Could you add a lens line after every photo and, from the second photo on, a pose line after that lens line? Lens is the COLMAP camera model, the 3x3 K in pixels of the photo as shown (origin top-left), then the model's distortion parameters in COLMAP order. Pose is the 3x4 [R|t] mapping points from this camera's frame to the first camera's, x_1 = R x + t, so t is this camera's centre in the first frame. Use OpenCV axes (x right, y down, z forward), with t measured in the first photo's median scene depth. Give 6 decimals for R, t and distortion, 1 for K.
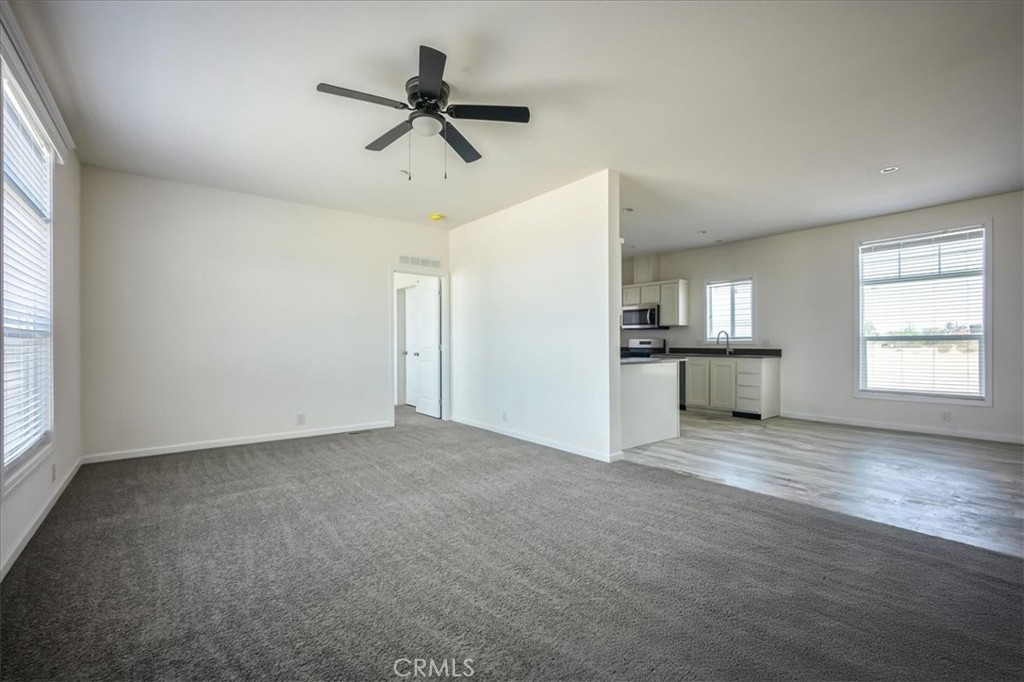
lens RADIAL K [[451.4, 0, 512.0], [0, 451.4, 341.0], [0, 0, 1]] dist [0.003402, 0.000879]
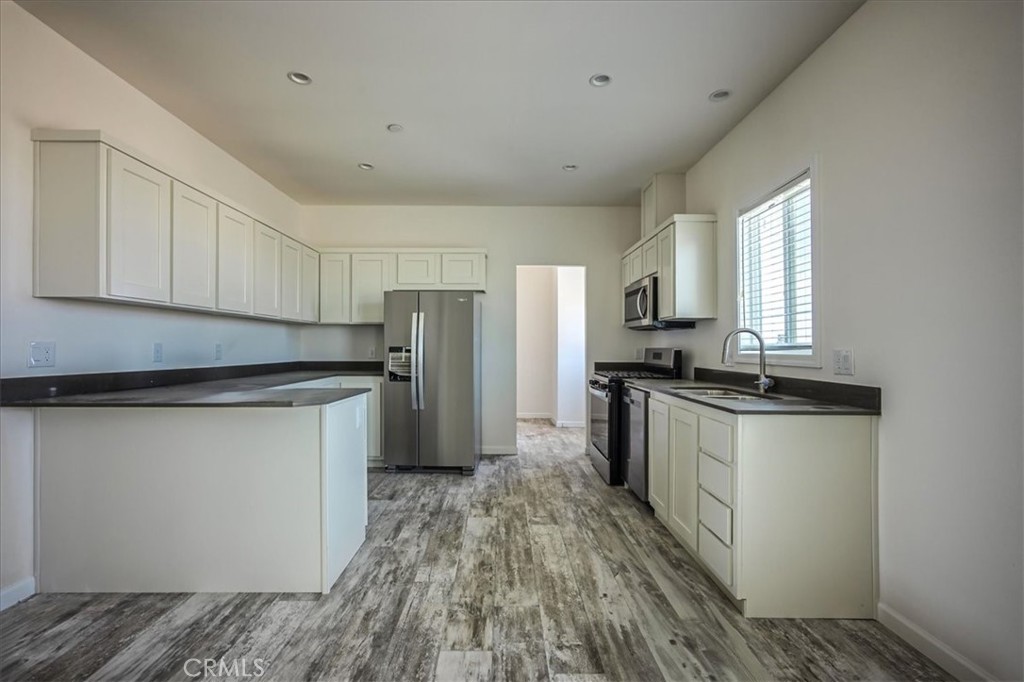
lens RADIAL K [[451.4, 0, 512.0], [0, 451.4, 341.0], [0, 0, 1]] dist [0.003402, 0.000879]
pose [[0.802407, -0.003475, -0.596768, 0.536700], [-0.005193, 0.999905, -0.012805, -0.006402], [0.596755, 0.013373, 0.802312, 0.580295]]
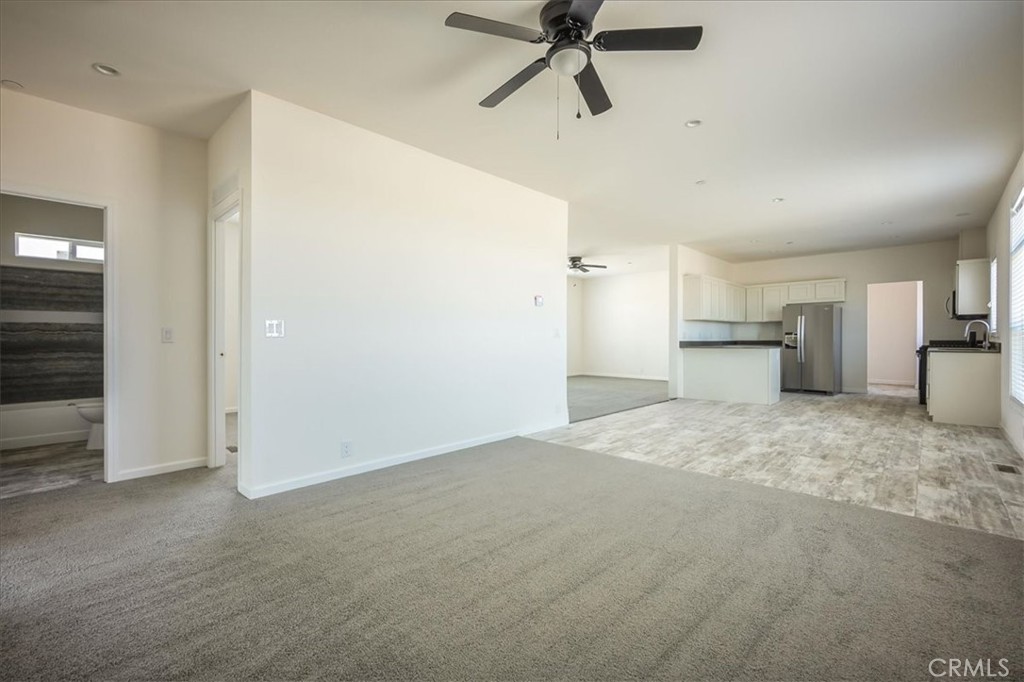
lens RADIAL K [[451.4, 0, 512.0], [0, 451.4, 341.0], [0, 0, 1]] dist [0.003402, 0.000879]
pose [[0.157584, 0.007062, -0.987480, 1.152001], [0.005368, 0.999954, 0.008007, 0.003623], [0.987491, -0.006563, 0.157538, 0.032373]]
